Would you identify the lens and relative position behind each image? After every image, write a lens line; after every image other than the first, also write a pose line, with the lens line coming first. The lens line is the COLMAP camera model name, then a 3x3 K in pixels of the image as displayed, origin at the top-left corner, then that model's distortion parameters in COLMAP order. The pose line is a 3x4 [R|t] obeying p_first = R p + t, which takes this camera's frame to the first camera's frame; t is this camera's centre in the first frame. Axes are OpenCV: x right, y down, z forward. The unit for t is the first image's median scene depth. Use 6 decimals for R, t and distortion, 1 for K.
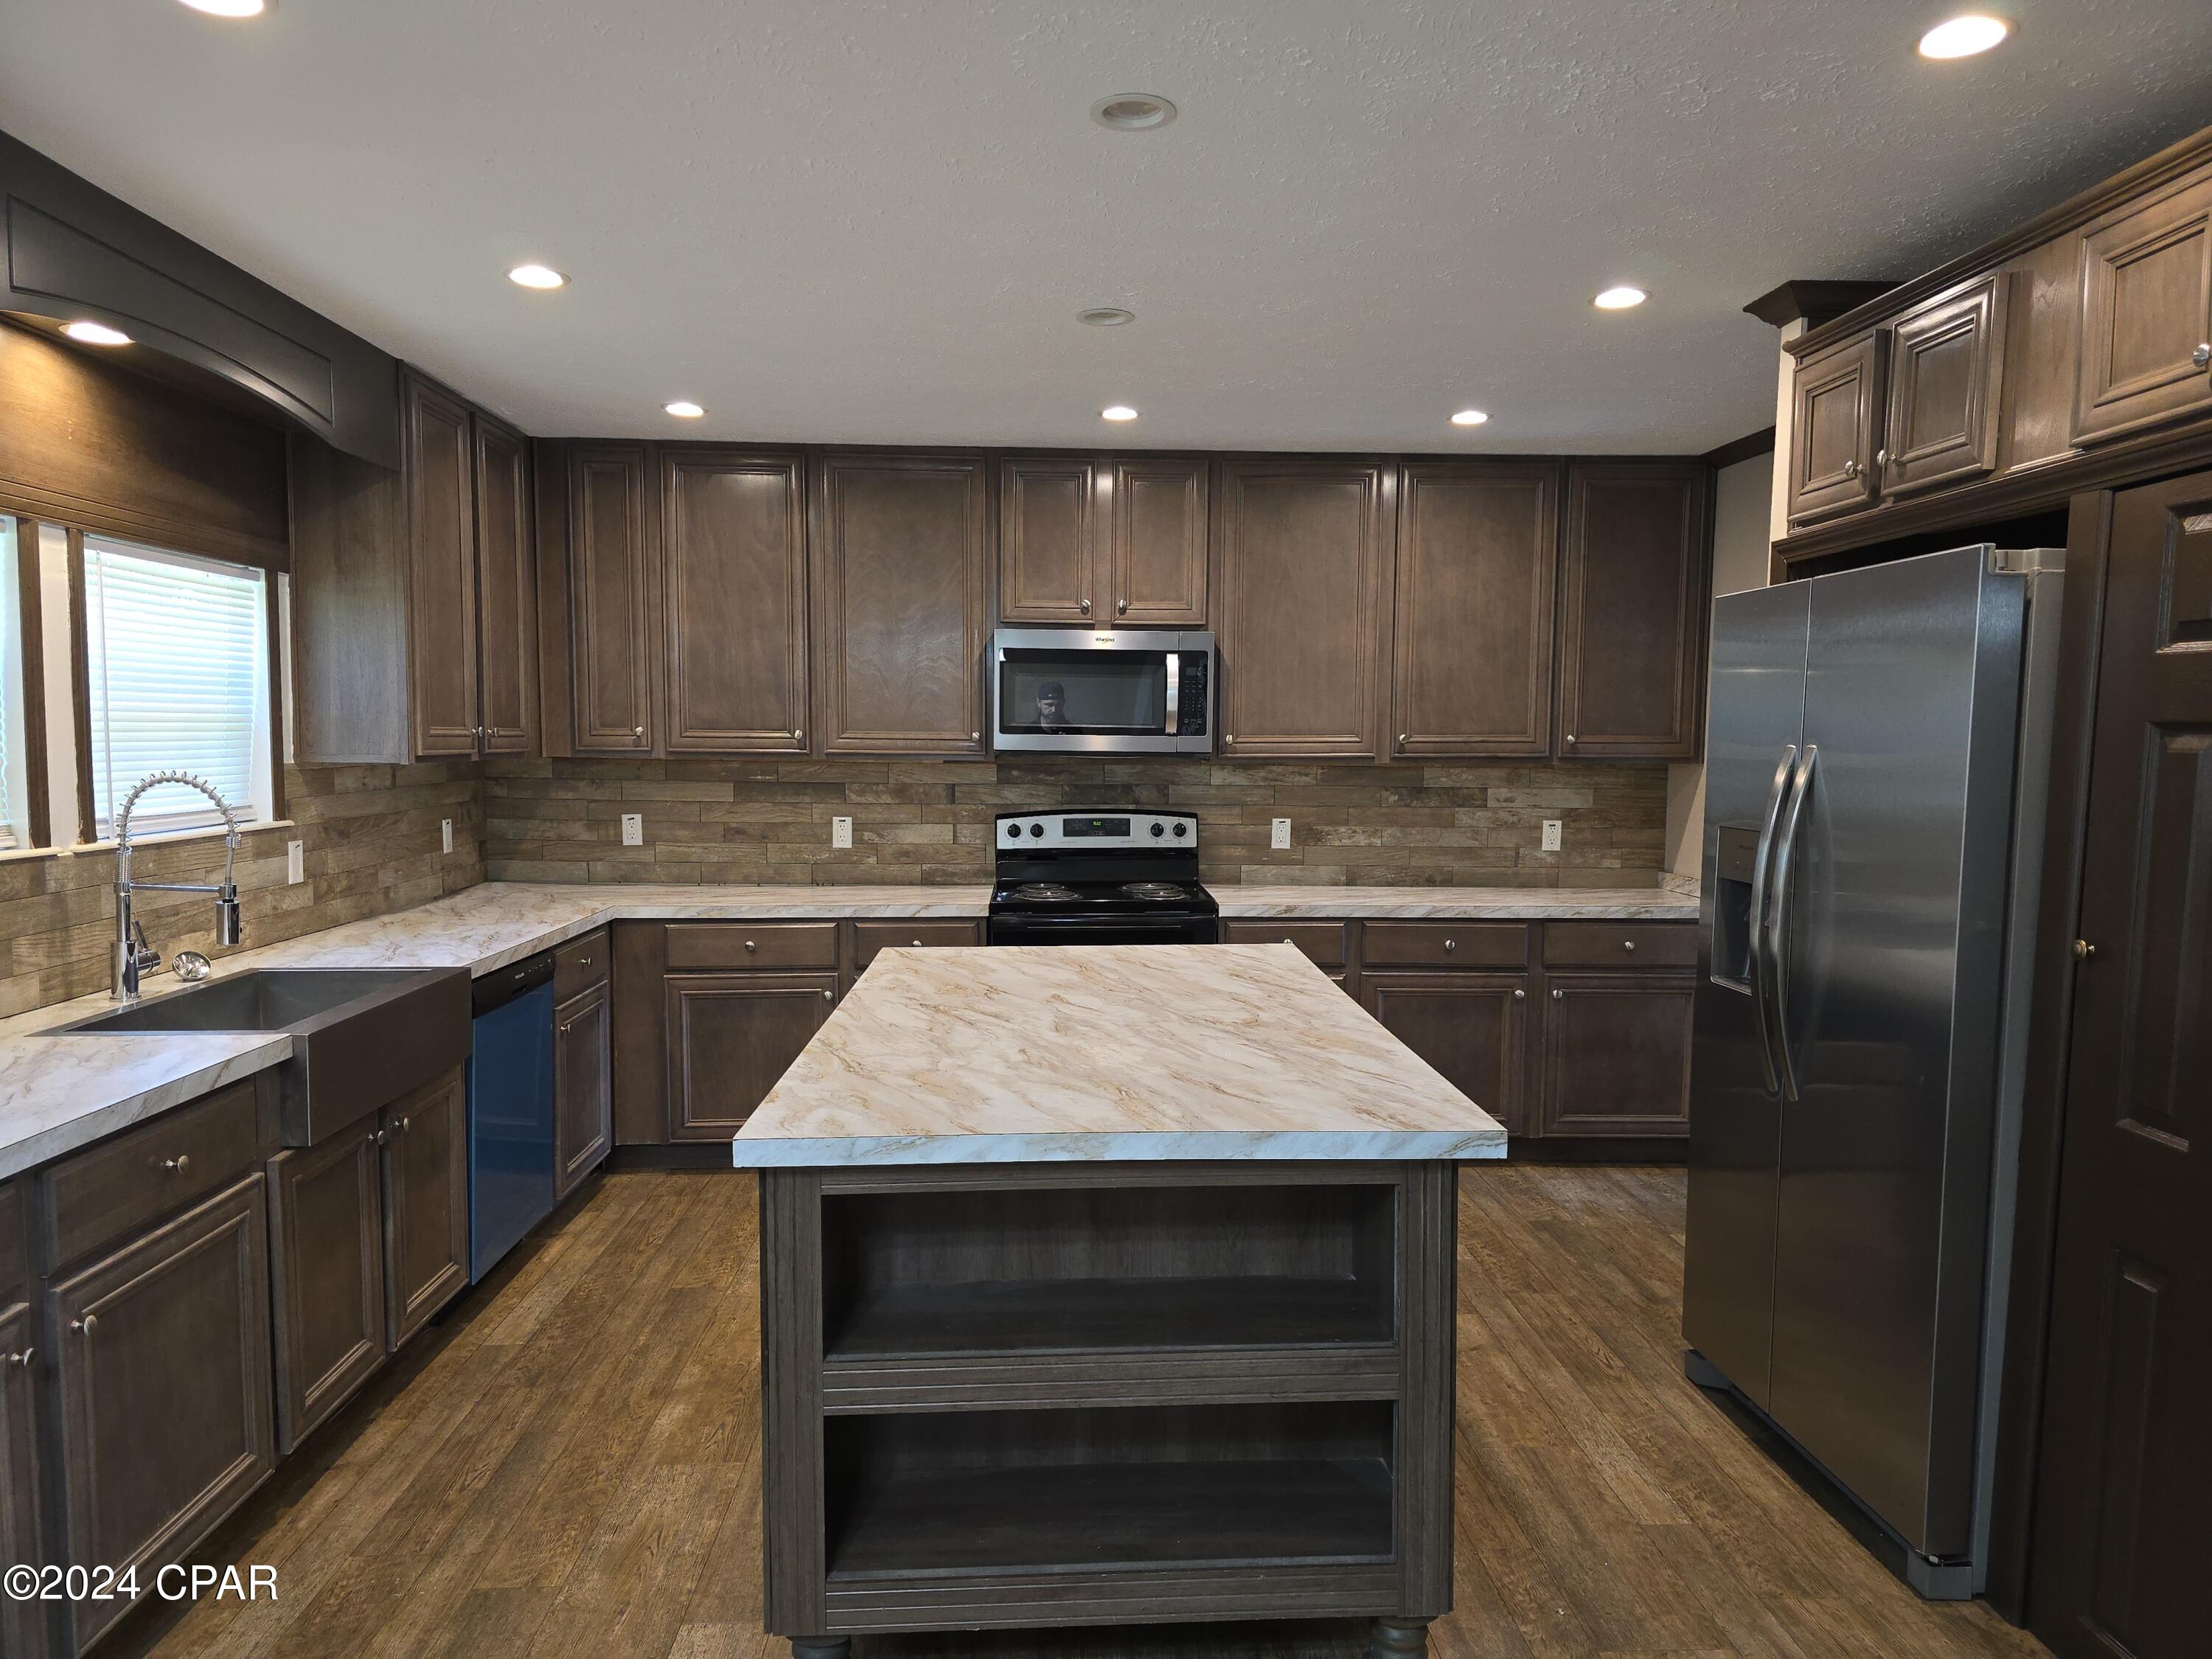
lens RADIAL K [[1465.1, 0, 1109.6], [0, 1465.1, 859.0], [0, 0, 1]] dist [0.078888, -0.095903]
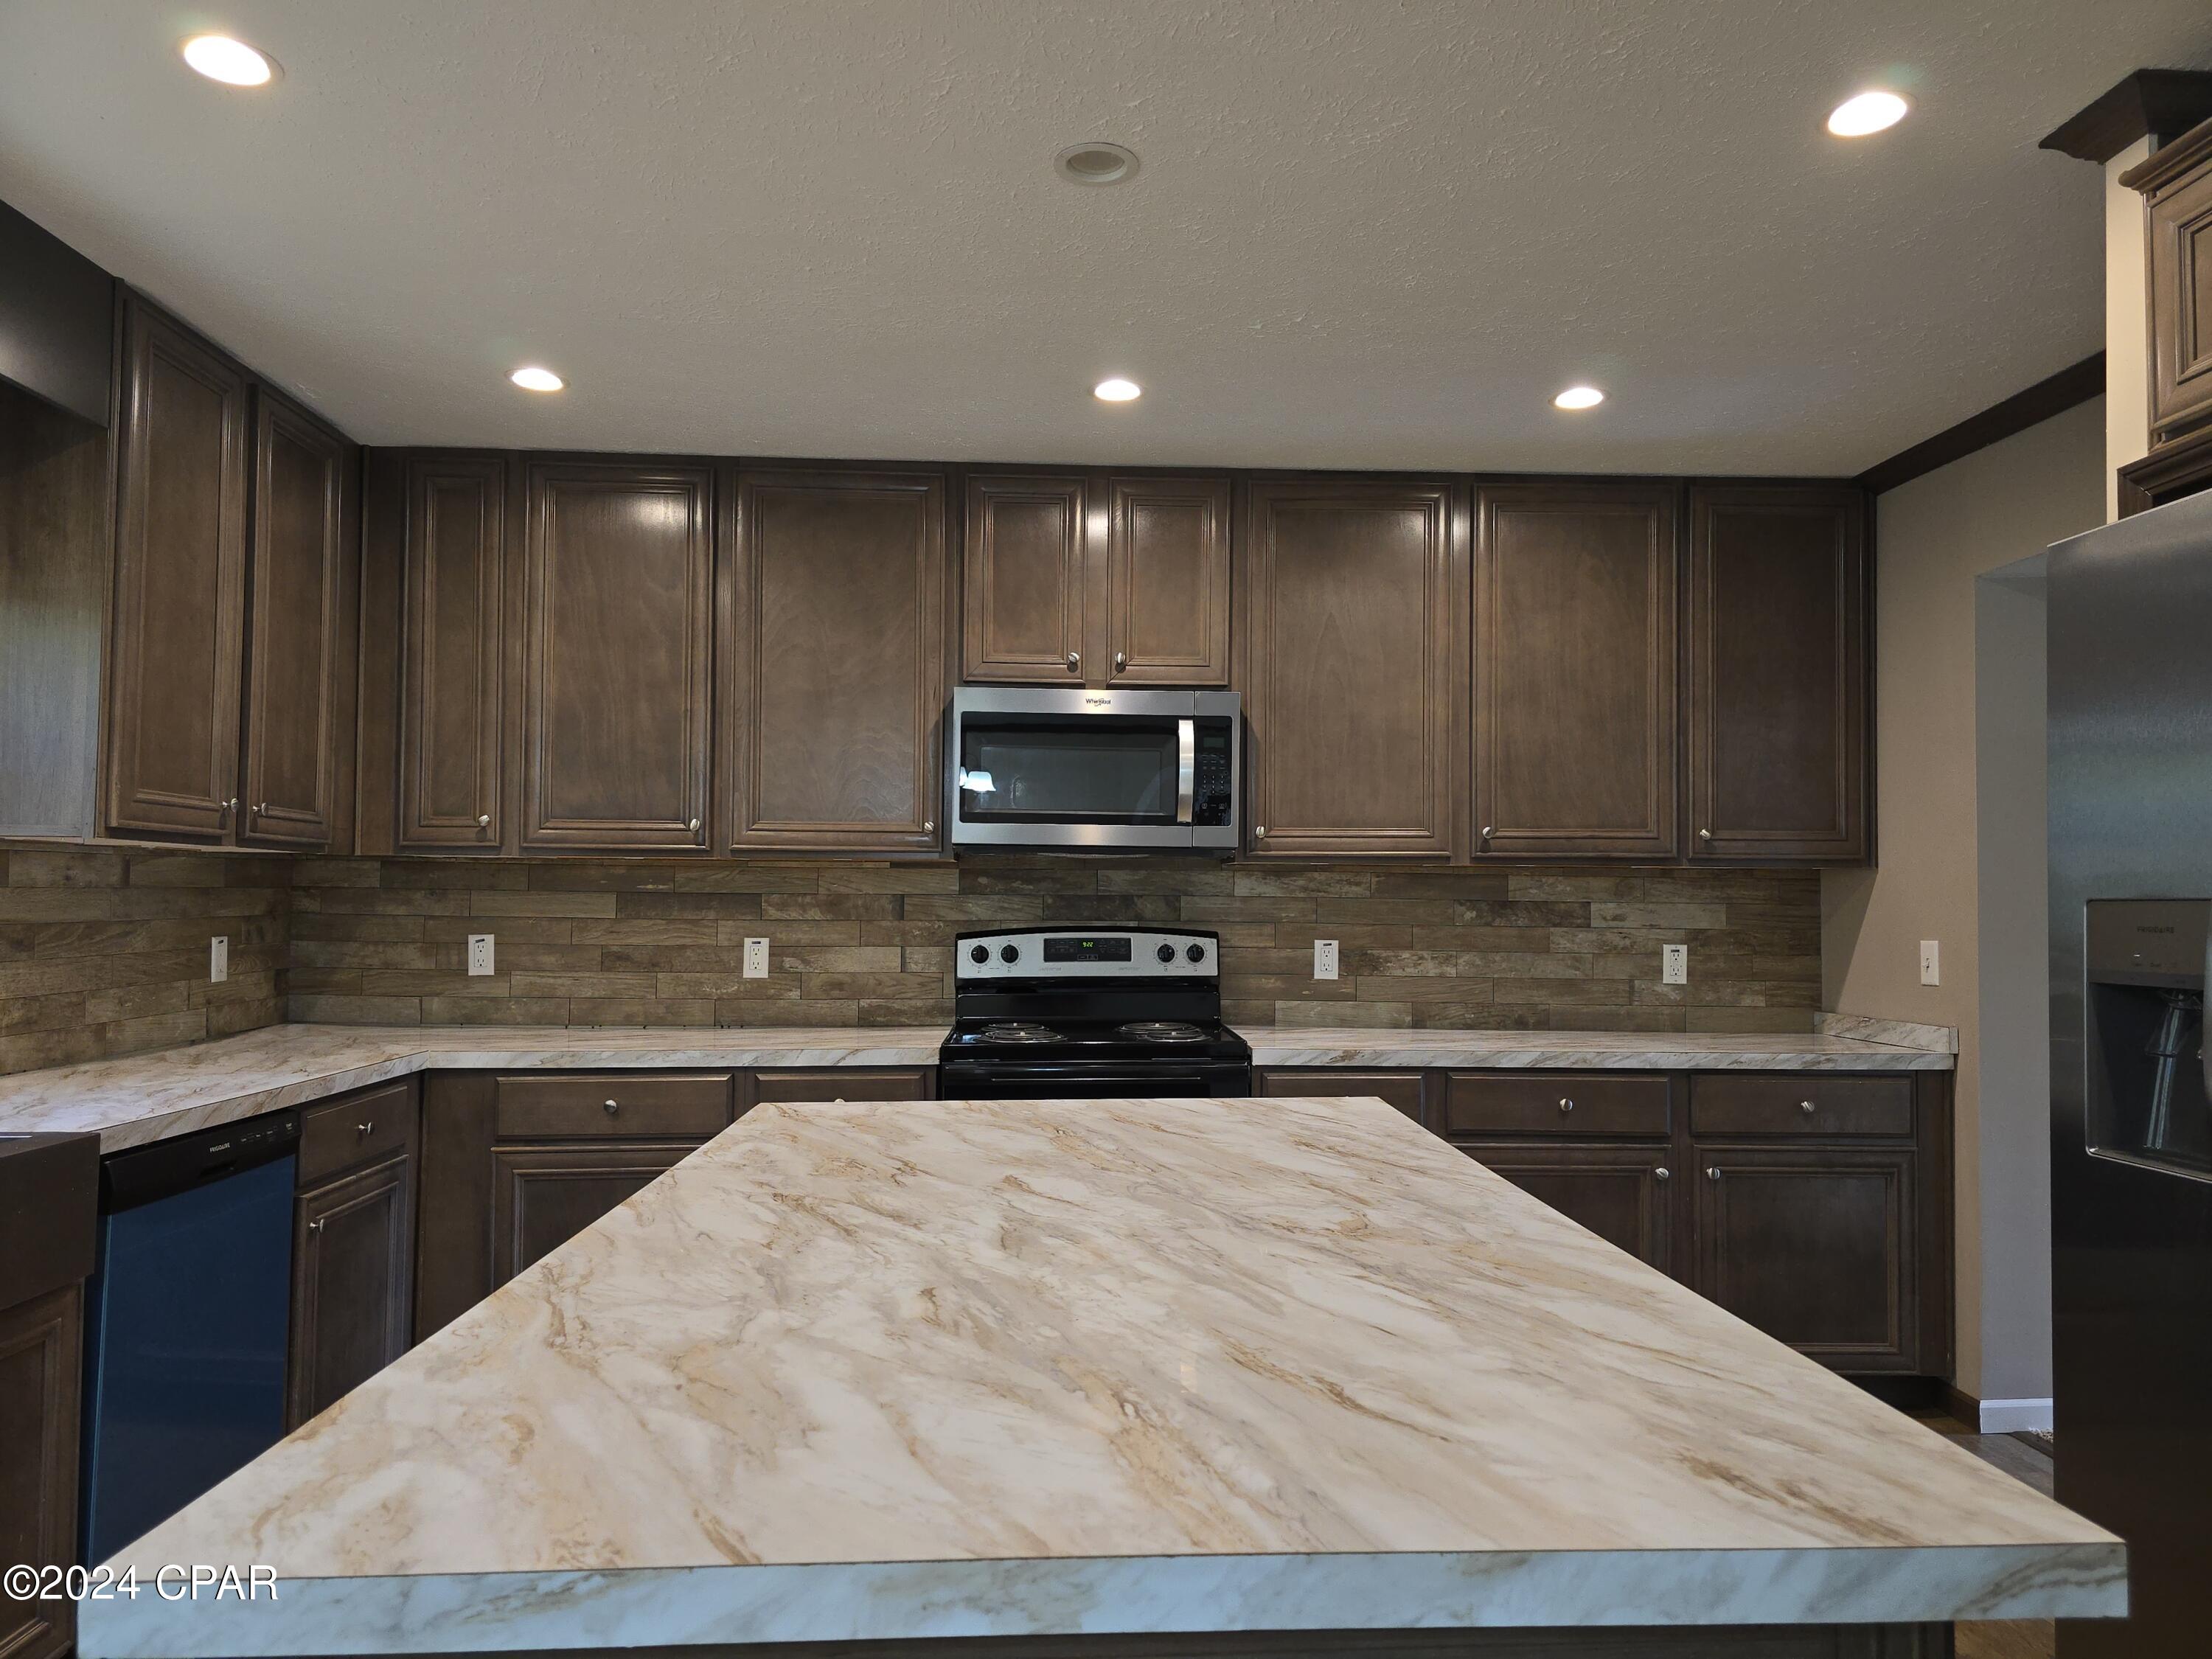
lens RADIAL K [[1479.5, 0, 1109.4], [0, 1479.5, 852.1], [0, 0, 1]] dist [0.063880, -0.059869]
pose [[0.999998, 0.000232, 0.002090, 0.001109], [0.000018, 0.992922, -0.118766, 0.020724], [-0.002103, 0.118766, 0.992920, 0.238634]]
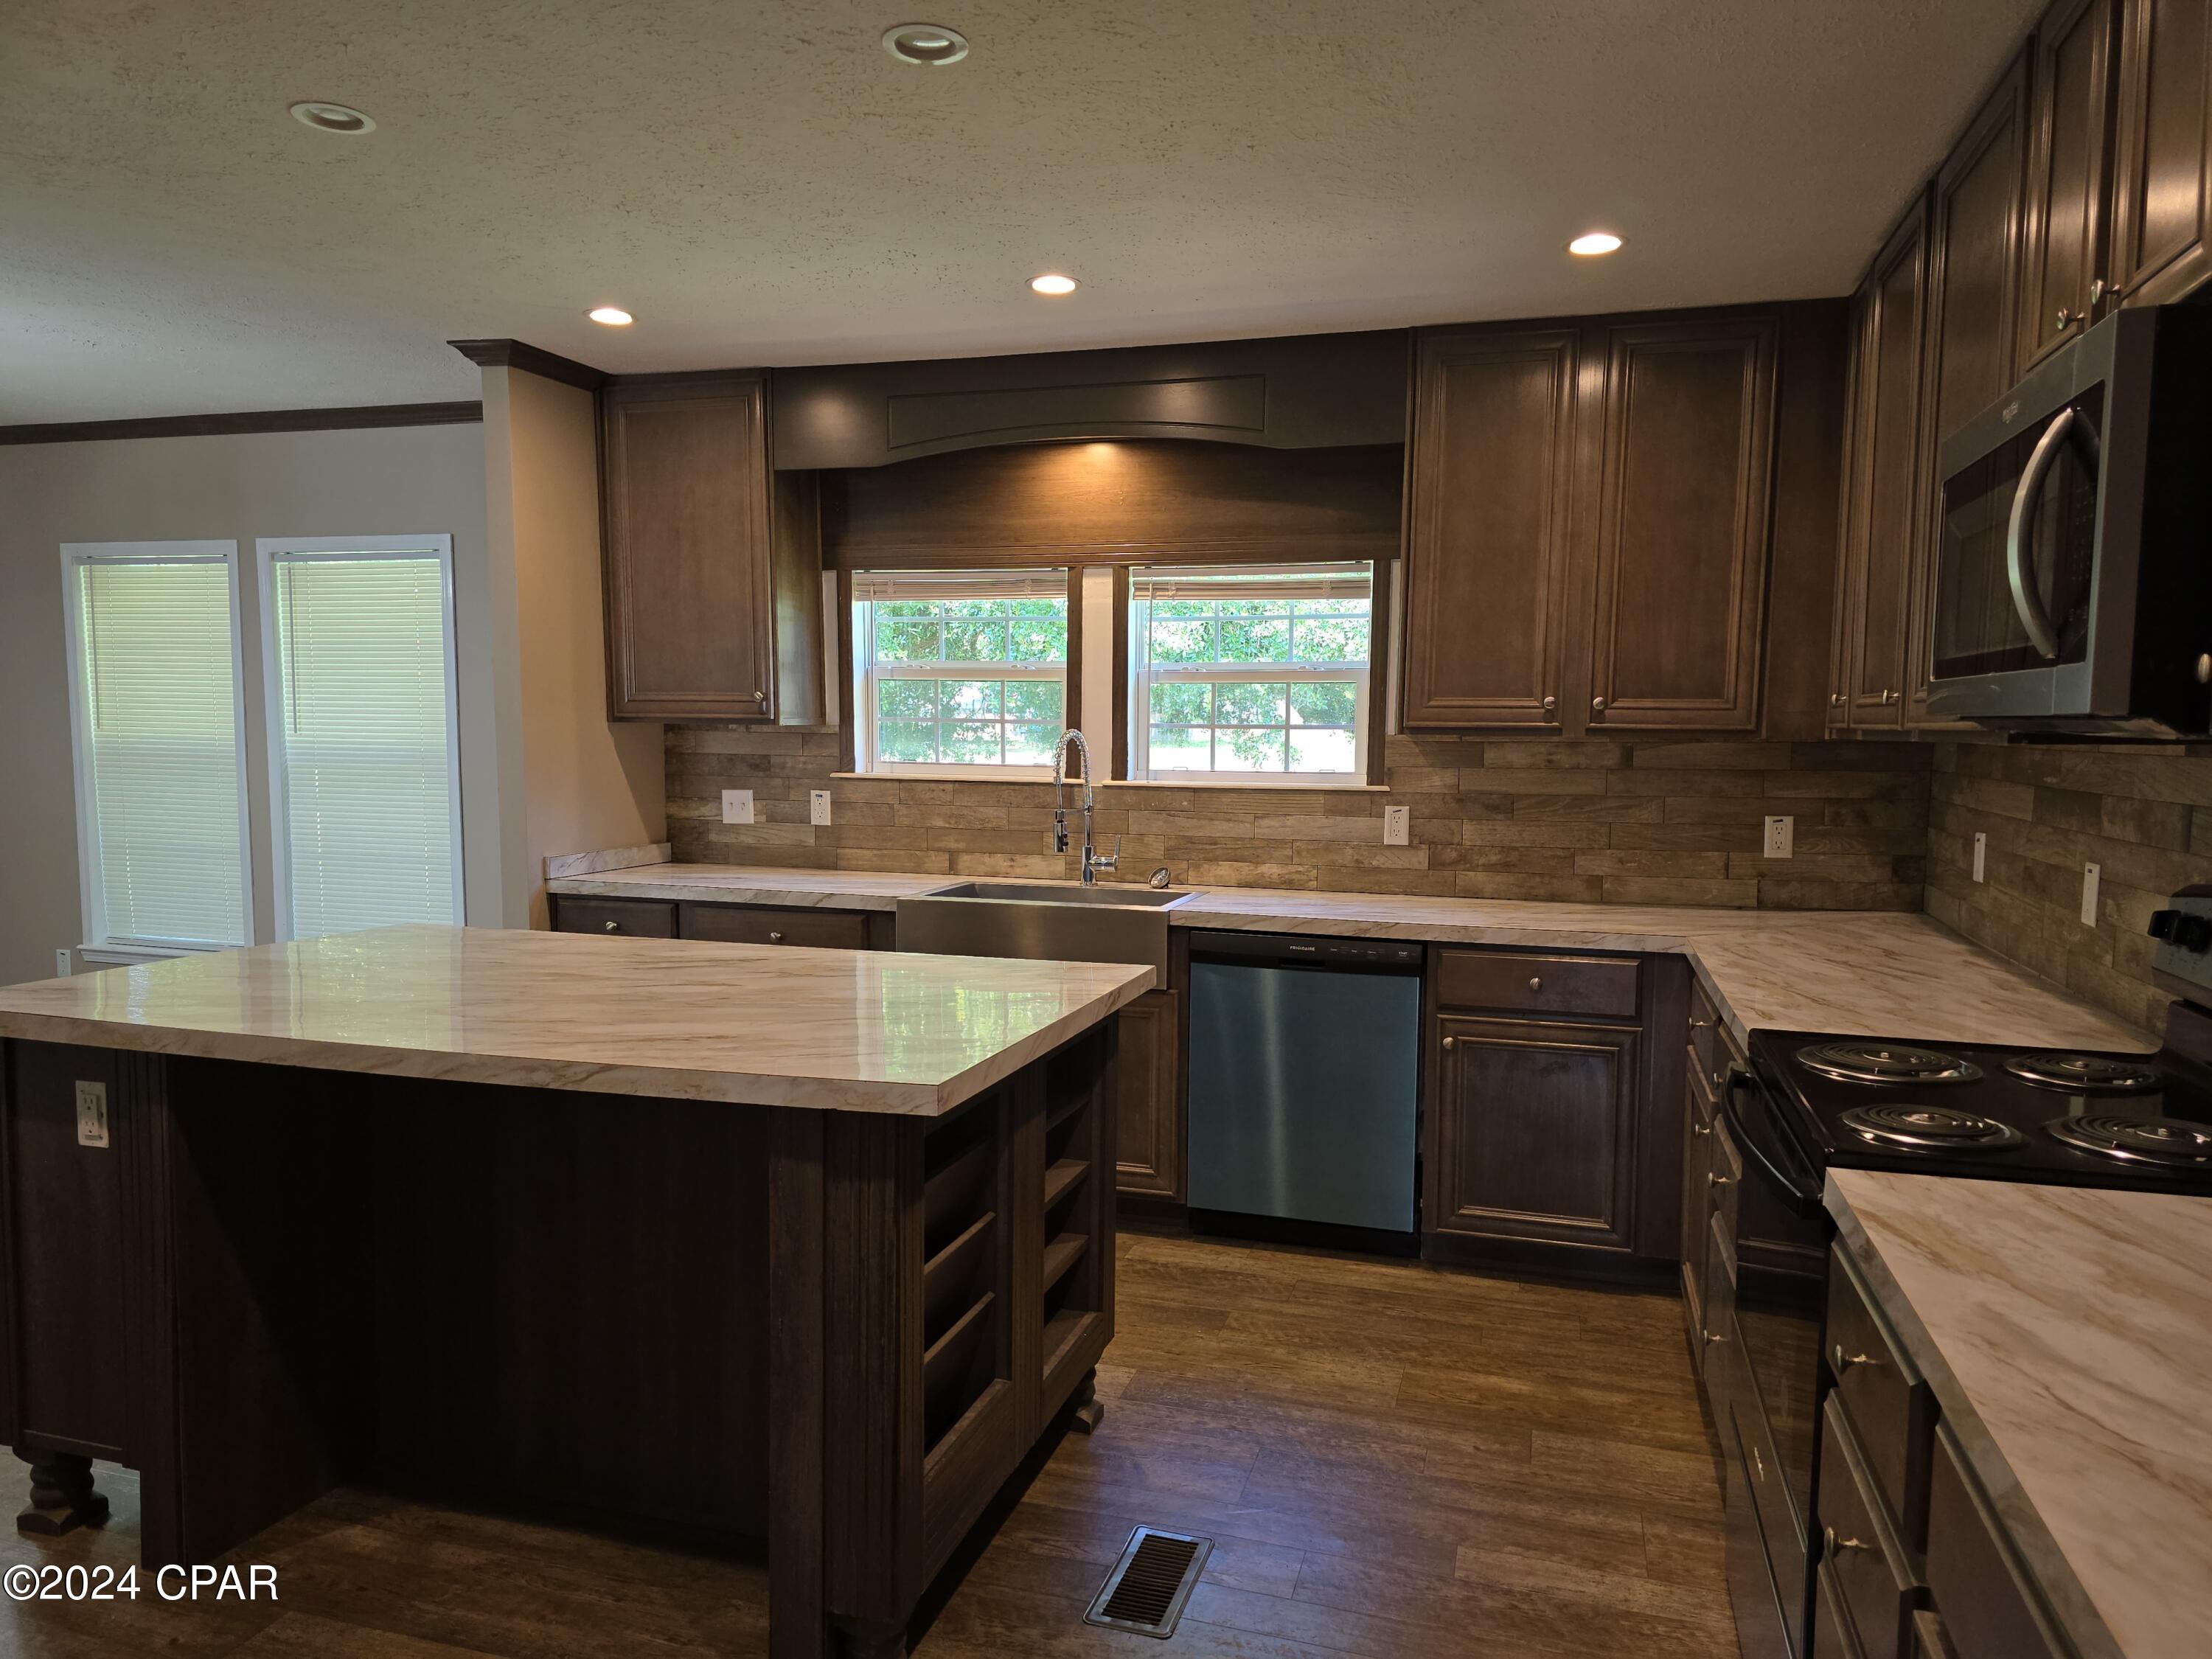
lens RADIAL K [[1479.5, 0, 1109.4], [0, 1479.5, 852.1], [0, 0, 1]] dist [0.063880, -0.059869]
pose [[-0.333810, 0.070015, -0.940037, 0.431653], [-0.094349, 0.989748, 0.107221, -0.059551], [0.937907, 0.124483, -0.323782, 0.916495]]
